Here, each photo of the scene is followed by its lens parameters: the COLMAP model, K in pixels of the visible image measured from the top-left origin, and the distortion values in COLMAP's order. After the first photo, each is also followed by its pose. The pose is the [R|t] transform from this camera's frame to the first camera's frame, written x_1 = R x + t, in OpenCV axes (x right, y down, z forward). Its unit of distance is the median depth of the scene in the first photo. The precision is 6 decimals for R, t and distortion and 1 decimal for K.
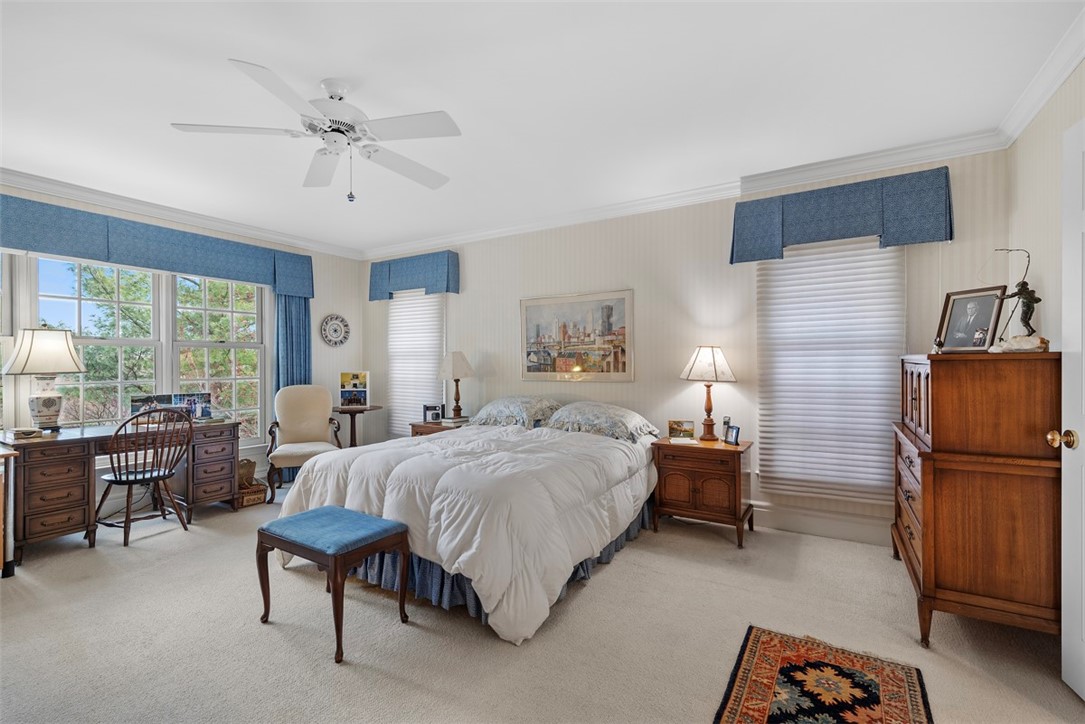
lens RADIAL K [[473.3, 0, 542.1], [0, 473.3, 361.2], [0, 0, 1]] dist [0.000928, 0.000184]
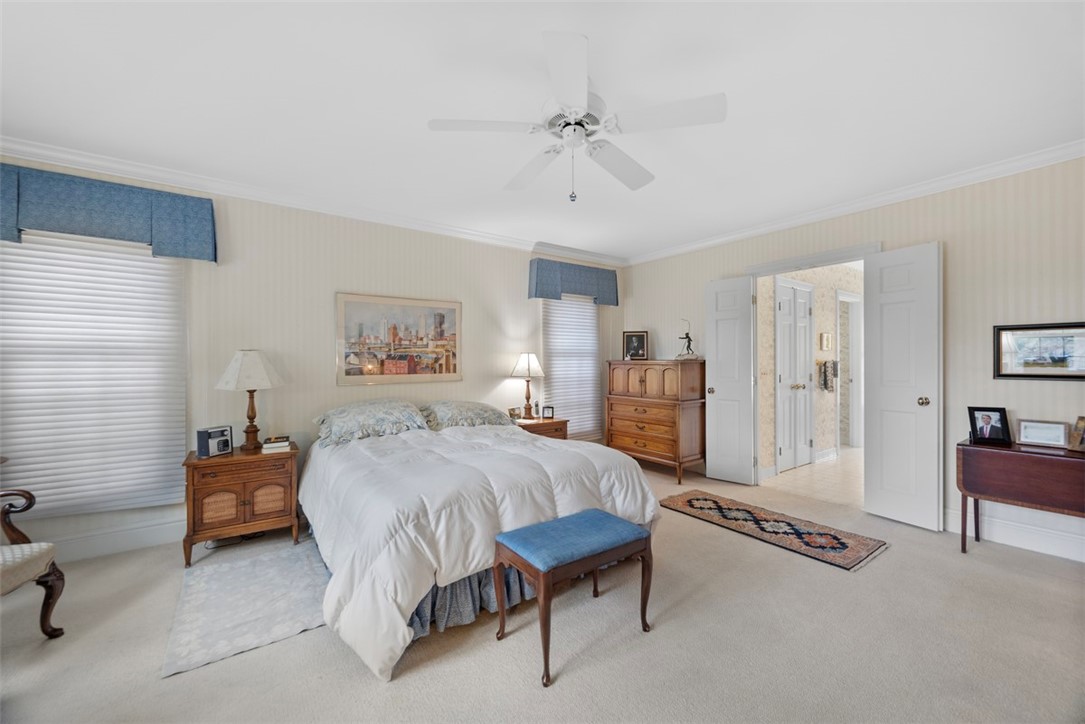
lens RADIAL K [[426.1, 0, 543.0], [0, 426.1, 361.5], [0, 0, 1]] dist [-0.001789, -0.000655]
pose [[0.385132, 0.007338, 0.922832, -0.690102], [0.002423, 0.999957, -0.008962, 0.004567], [-0.922858, 0.005688, 0.385098, 0.397084]]
